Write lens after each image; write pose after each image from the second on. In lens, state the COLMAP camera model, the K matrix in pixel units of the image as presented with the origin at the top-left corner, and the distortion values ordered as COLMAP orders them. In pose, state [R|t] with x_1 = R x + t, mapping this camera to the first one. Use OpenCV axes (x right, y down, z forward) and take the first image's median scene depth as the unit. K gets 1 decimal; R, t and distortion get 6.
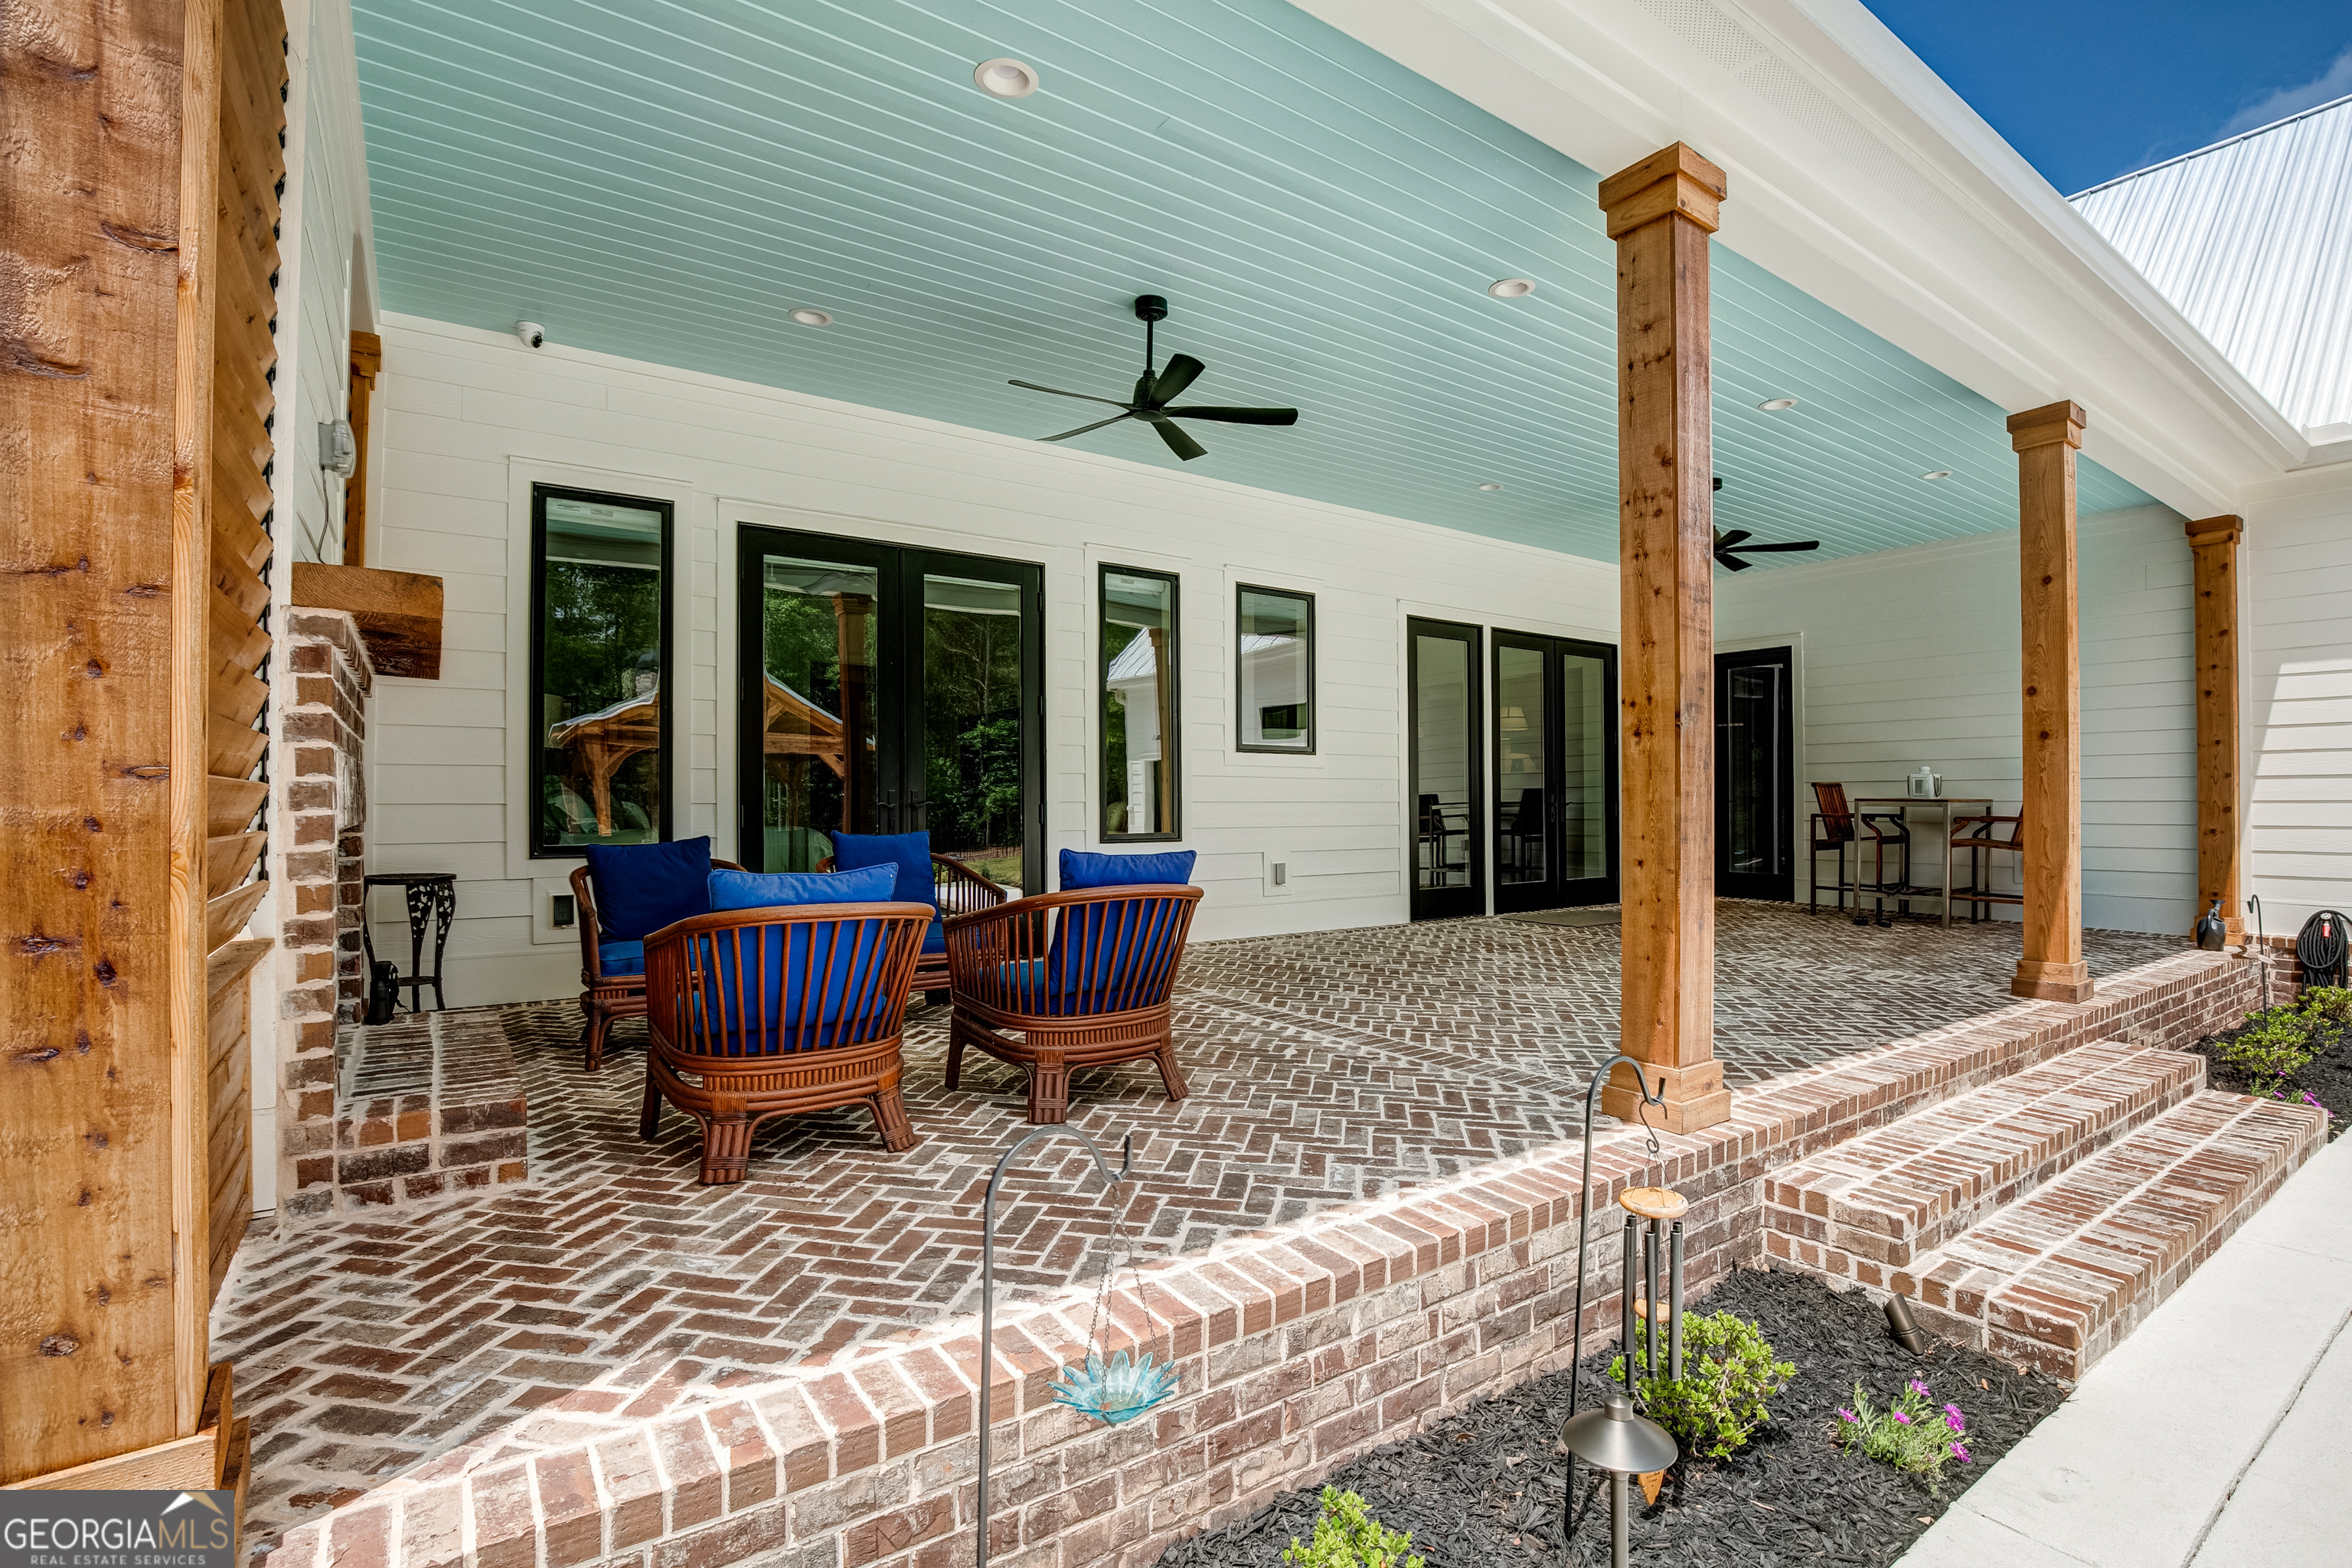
lens RADIAL K [[1095.8, 0, 1210.5], [0, 1095.8, 785.5], [0, 0, 1]] dist [-0.023821, 0.000299]
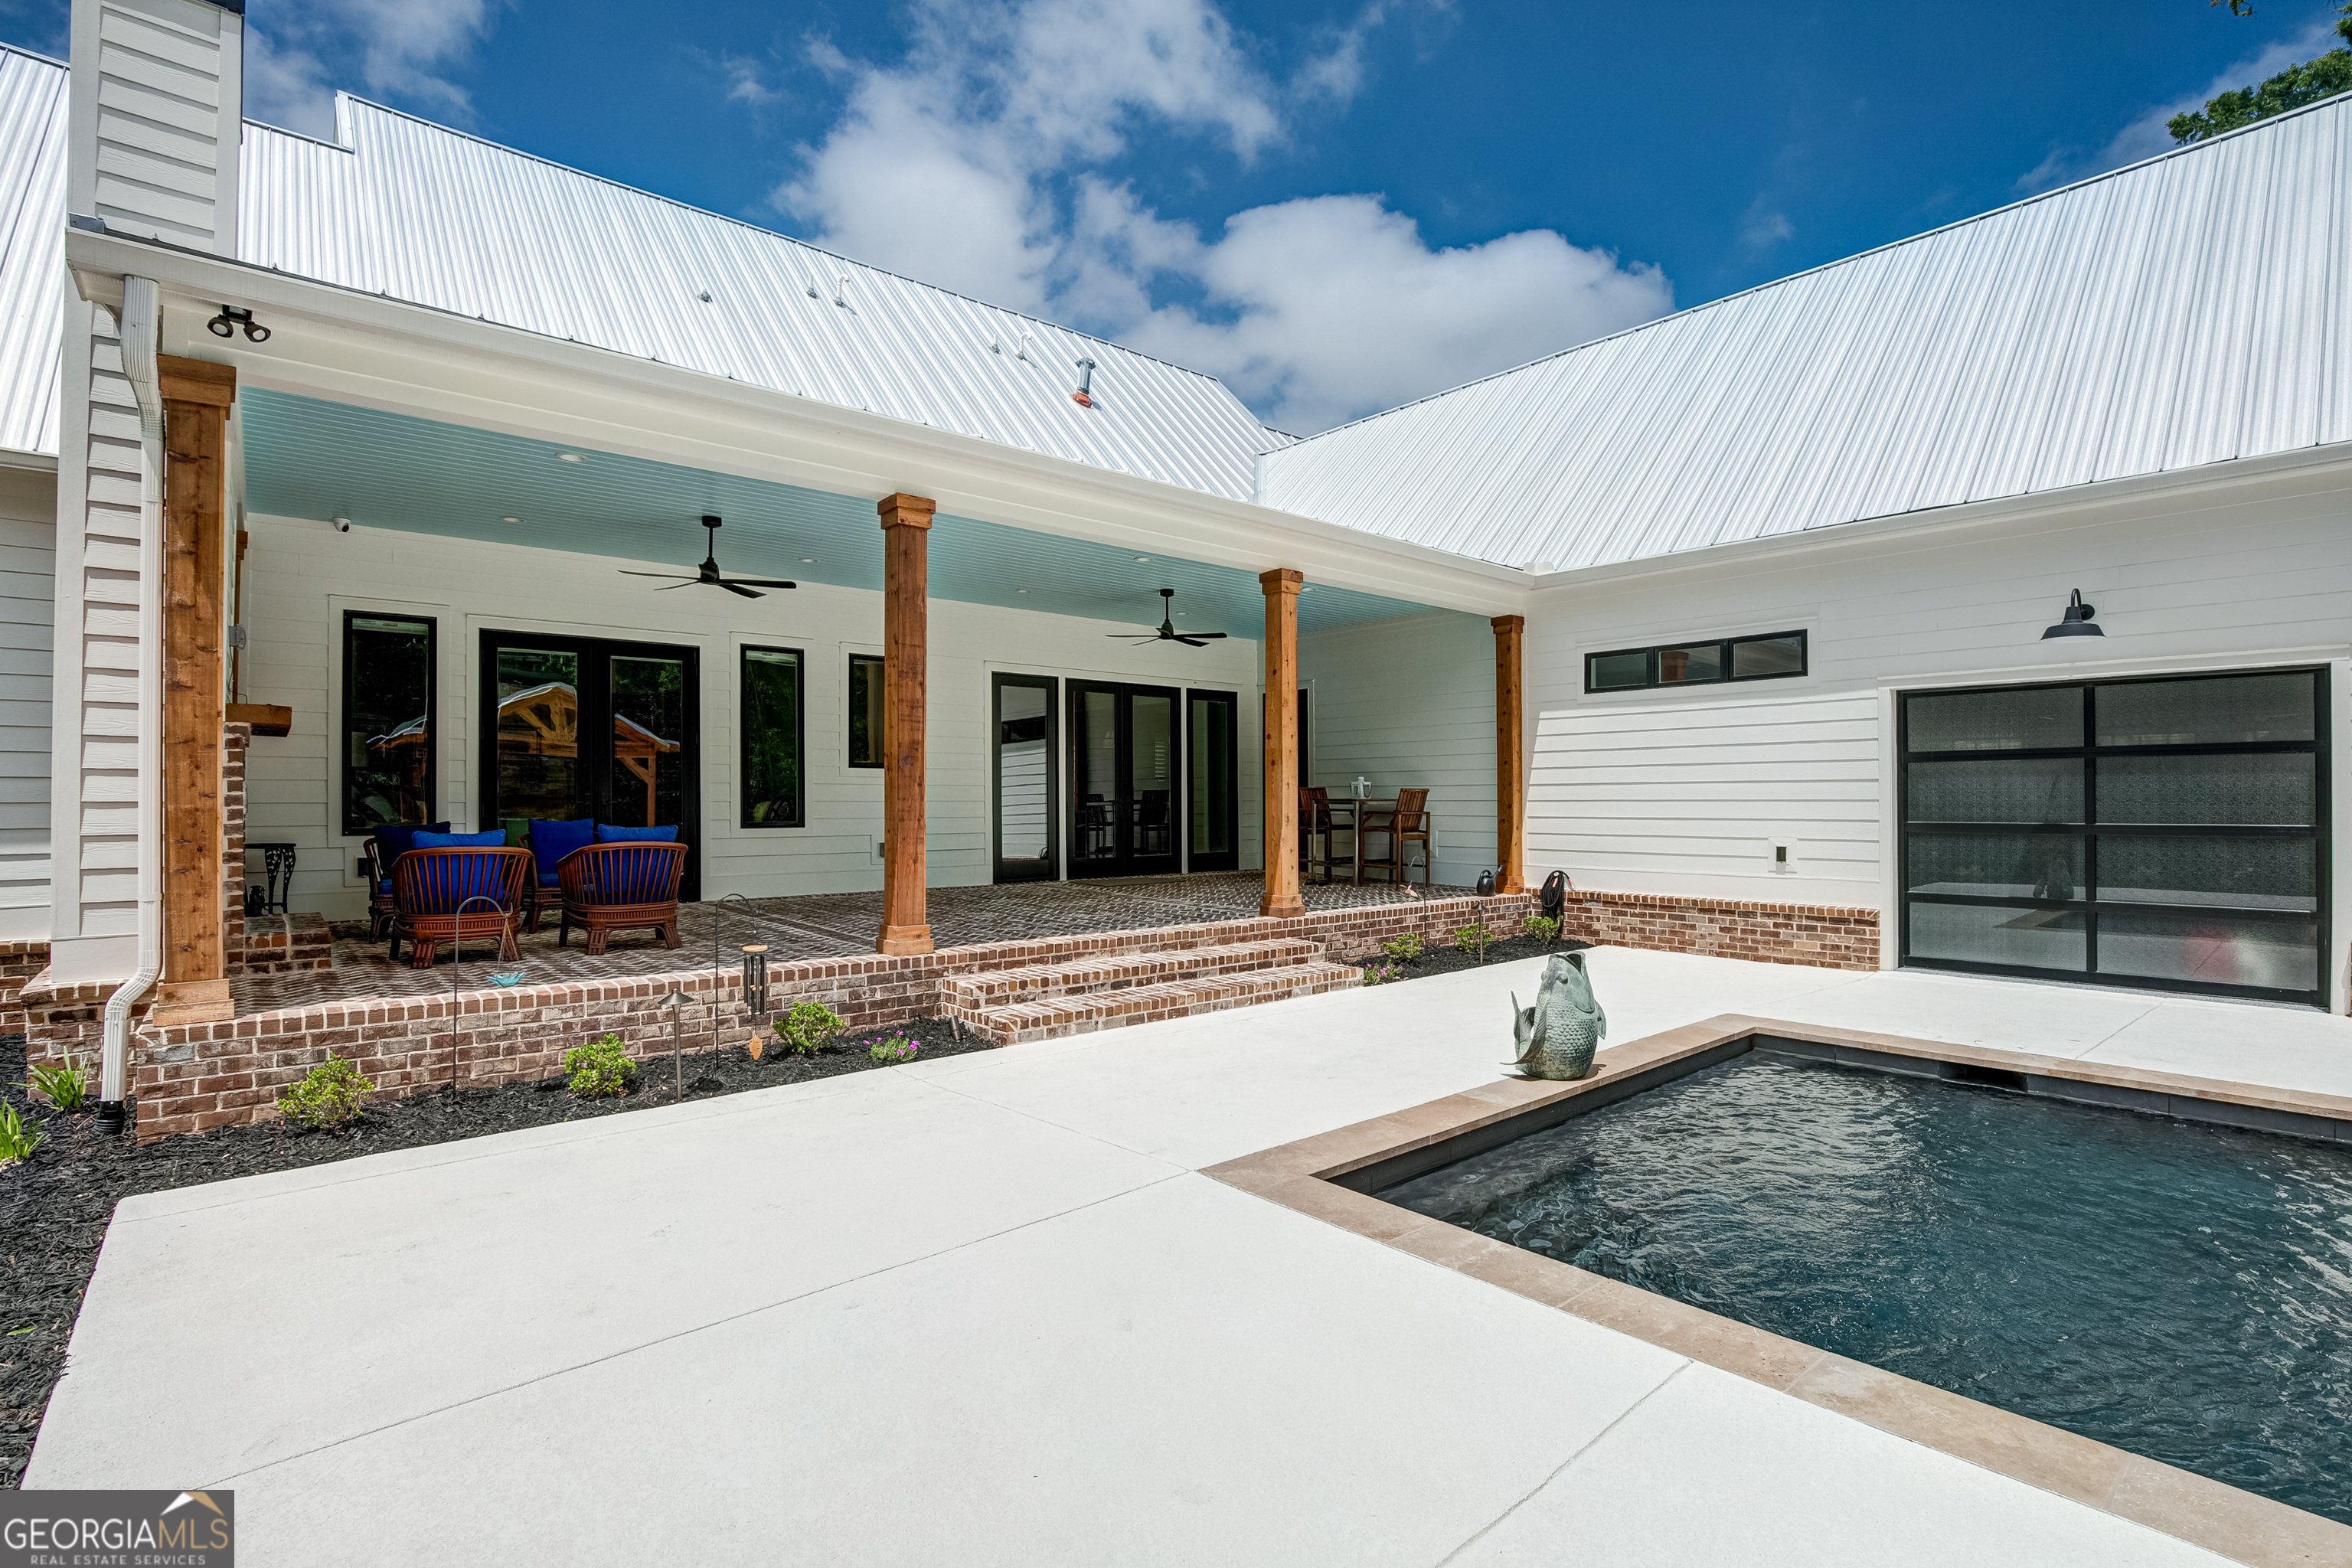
lens RADIAL K [[1095.8, 0, 1197.8], [0, 1095.8, 786.0], [0, 0, 1]] dist [-0.023821, 0.000299]
pose [[0.995711, 0.001558, 0.092504, 0.974887], [-0.001882, 0.999992, 0.003408, -0.031165], [-0.092498, -0.003567, 0.995707, -1.427313]]
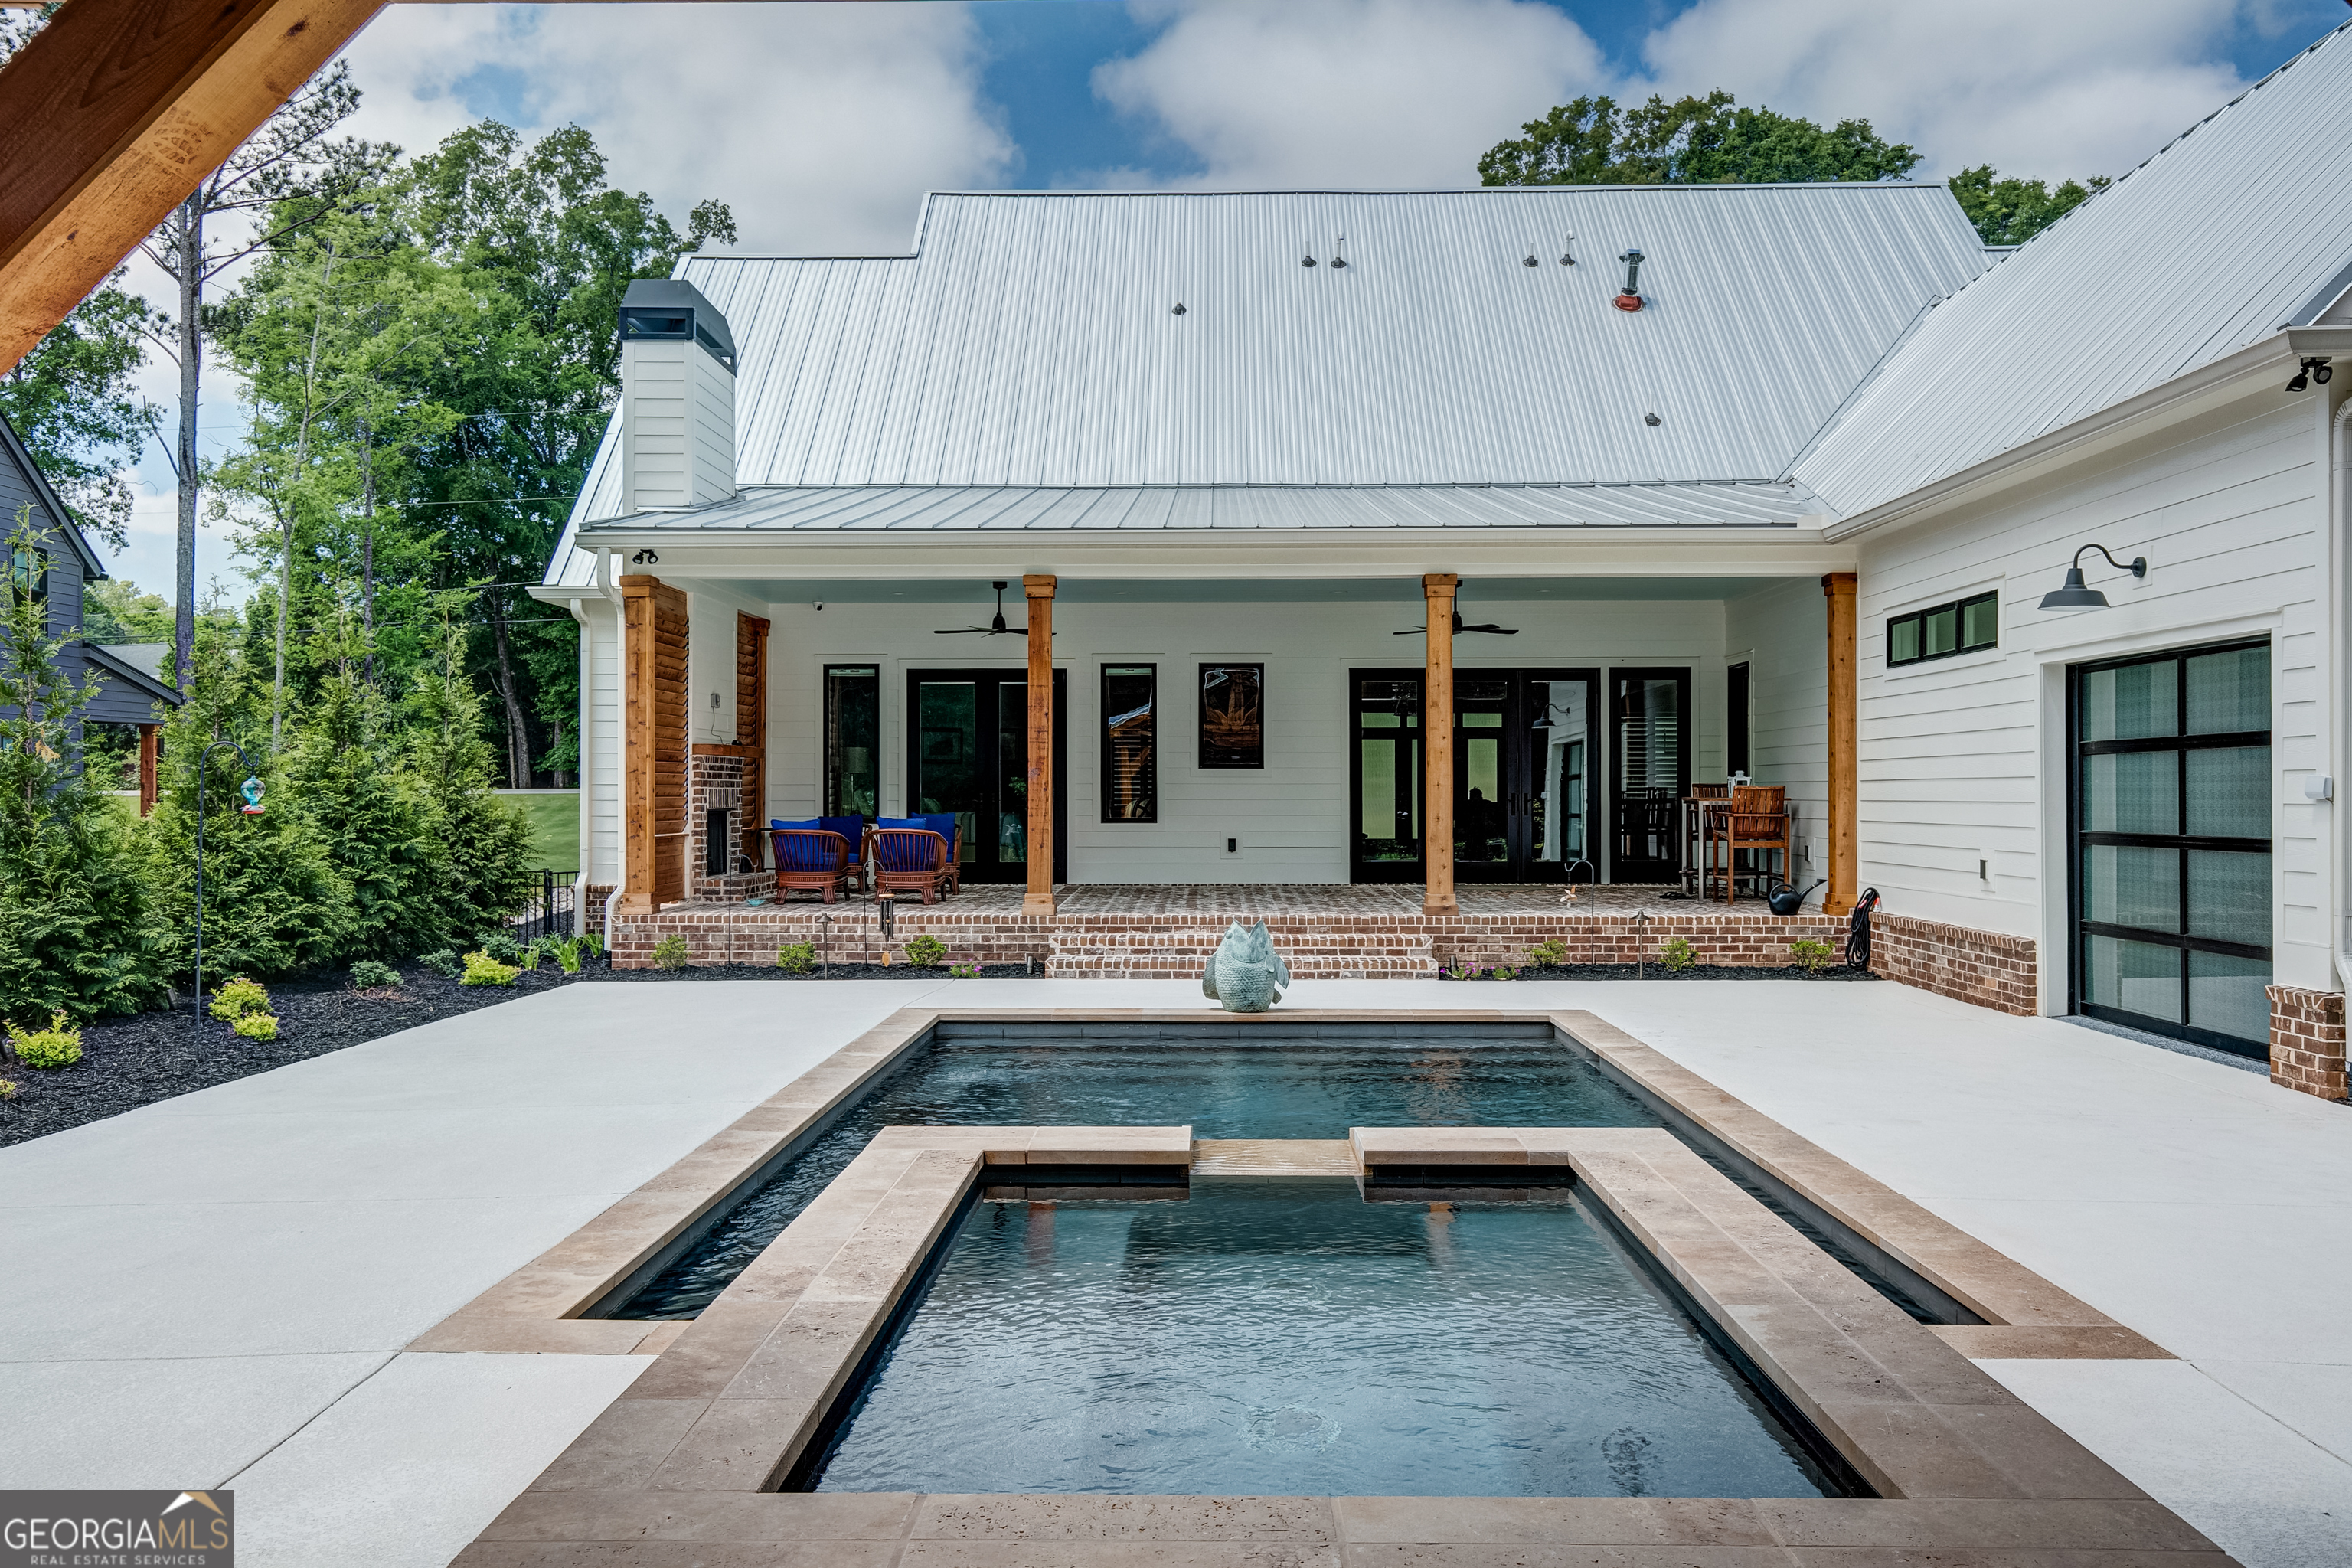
lens RADIAL K [[1847.1, 0, 1220.3], [0, 1847.1, 725.4], [0, 0, 1]] dist [0.022821, -0.003384]
pose [[0.809557, -0.019306, -0.586724, 4.480279], [0.008745, 0.999745, -0.020830, -0.099418], [0.586976, 0.011733, 0.809519, -3.225381]]
